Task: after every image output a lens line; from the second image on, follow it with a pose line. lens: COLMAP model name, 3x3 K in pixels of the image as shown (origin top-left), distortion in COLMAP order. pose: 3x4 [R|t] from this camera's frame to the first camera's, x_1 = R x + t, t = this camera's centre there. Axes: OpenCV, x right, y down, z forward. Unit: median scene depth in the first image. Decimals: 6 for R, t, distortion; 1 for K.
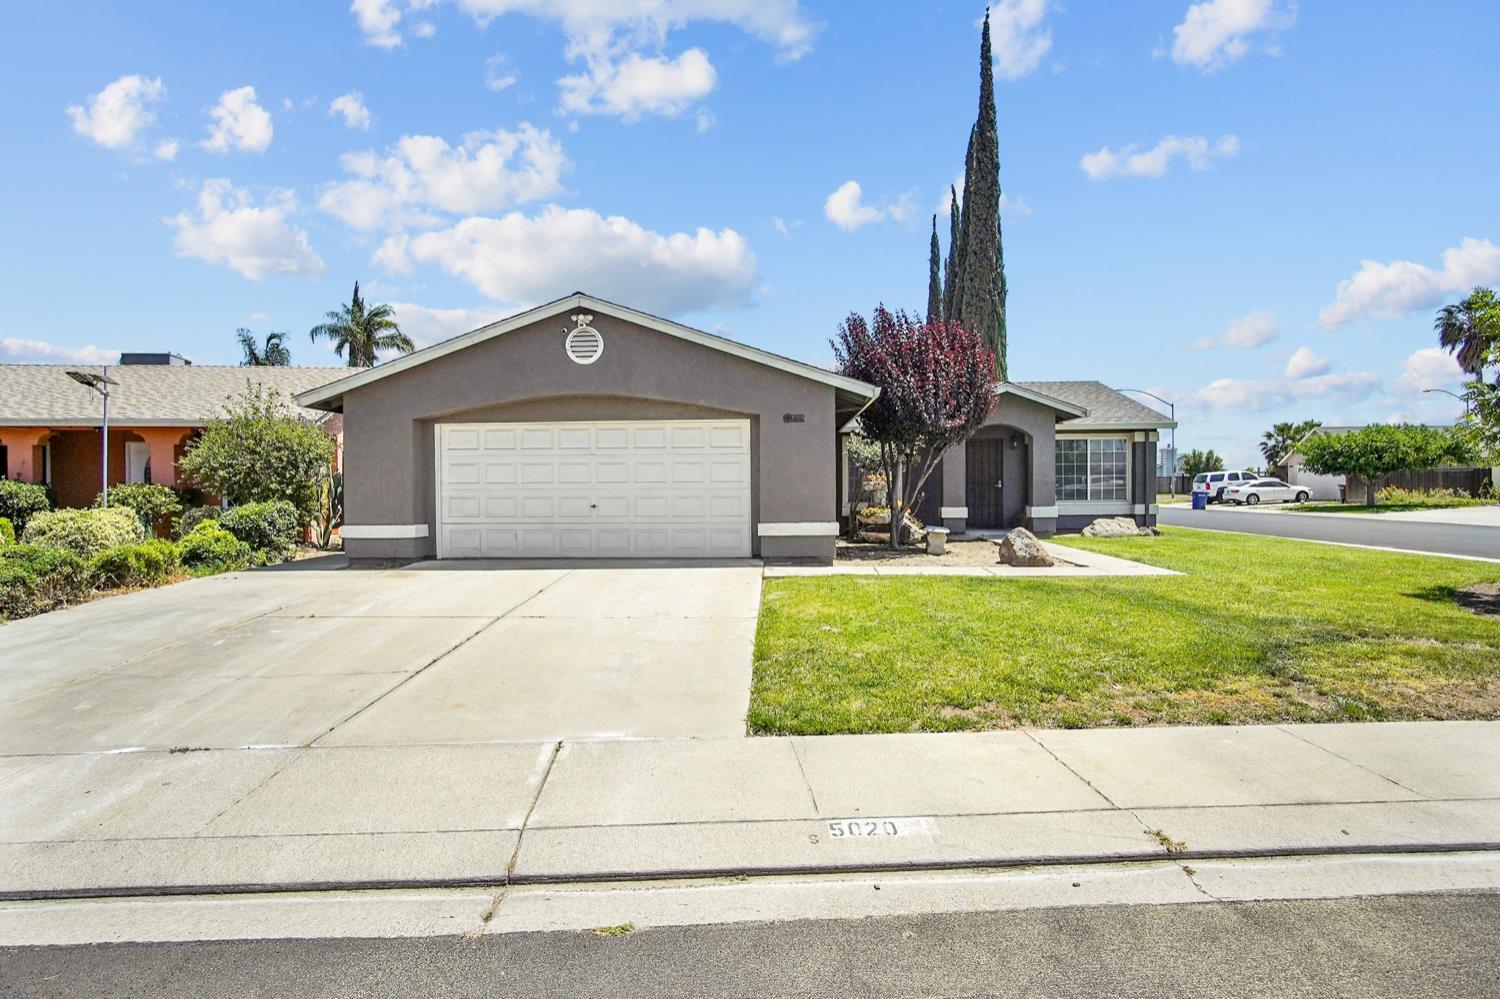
lens RADIAL K [[814.0, 0, 750.0], [0, 814.0, 499.5], [0, 0, 1]] dist [-0.027160, 0.000938]
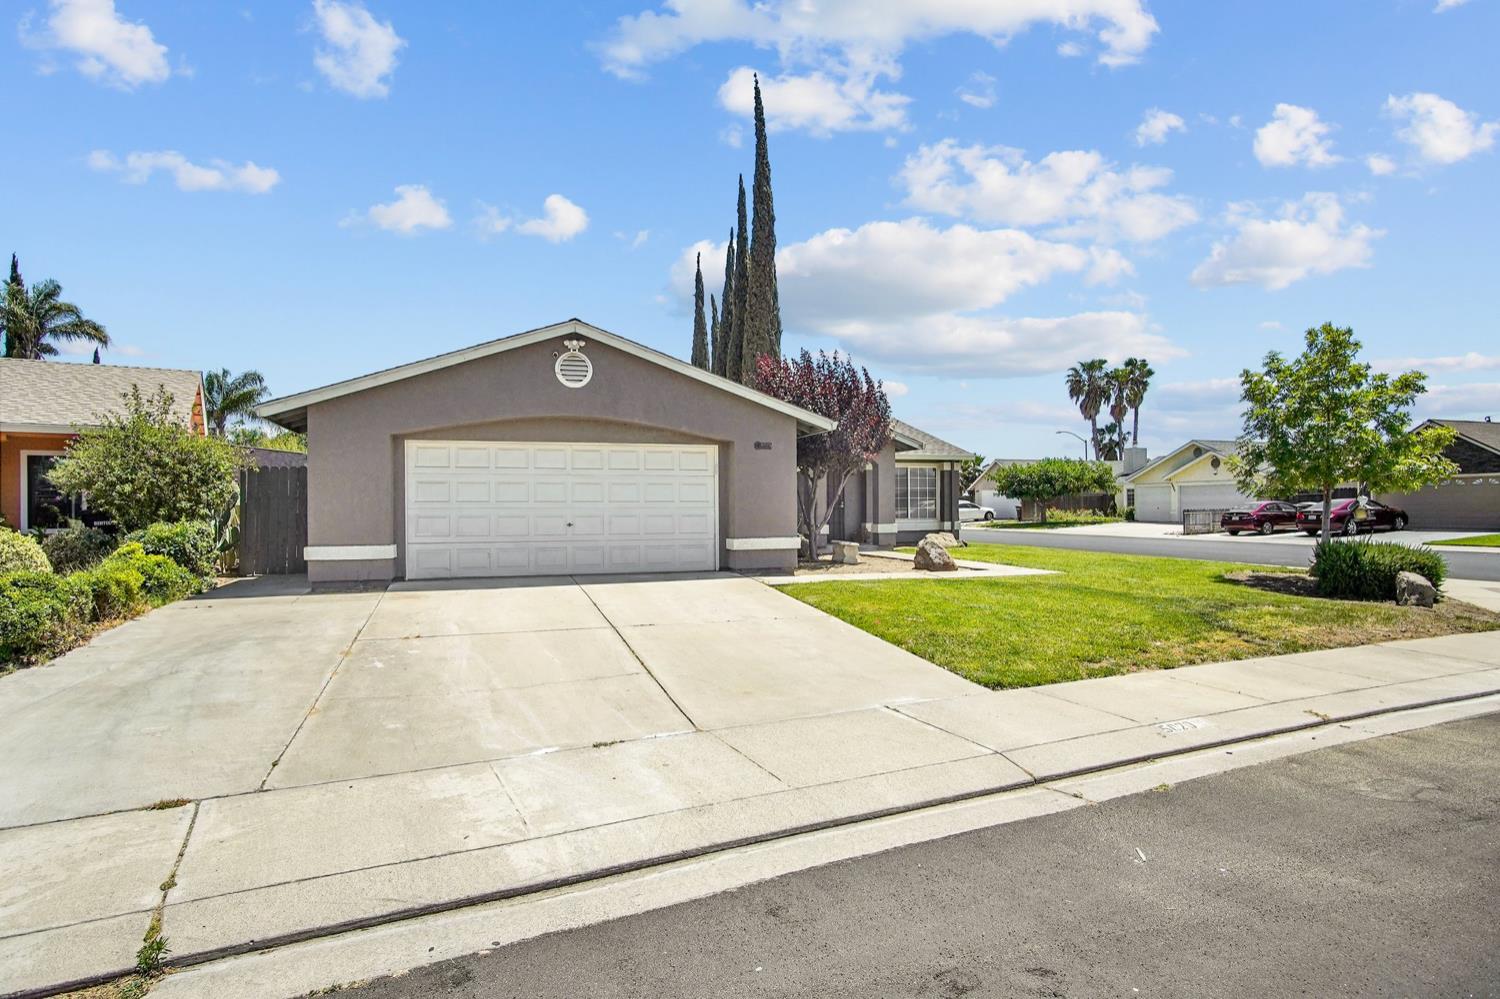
lens RADIAL K [[806.5, 0, 751.2], [0, 806.5, 507.4], [0, 0, 1]] dist [-0.028804, 0.000425]
pose [[0.932281, 0.001929, 0.361728, -0.347568], [0.003900, 0.999874, -0.015382, 0.003110], [-0.361713, 0.015751, 0.932157, -0.037234]]
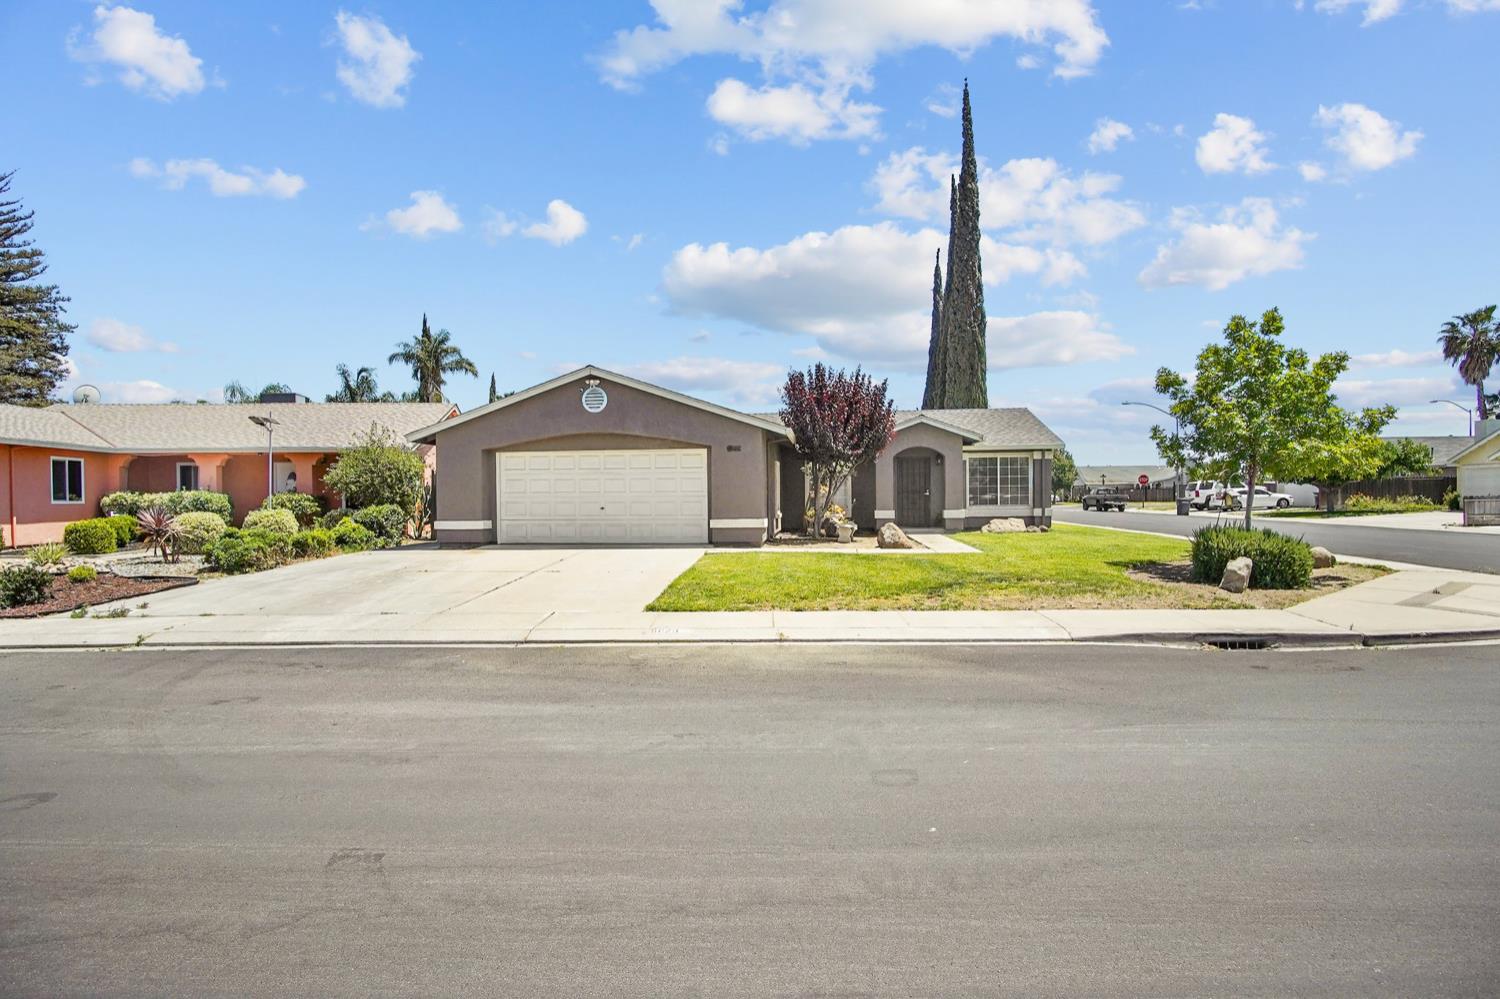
lens RADIAL K [[814.0, 0, 750.0], [0, 814.0, 499.5], [0, 0, 1]] dist [-0.027160, 0.000938]
pose [[0.997959, -0.000616, -0.063854, 0.167608], [-0.000049, 0.999946, -0.010408, 0.008023], [0.063857, 0.010390, 0.997905, -0.446685]]
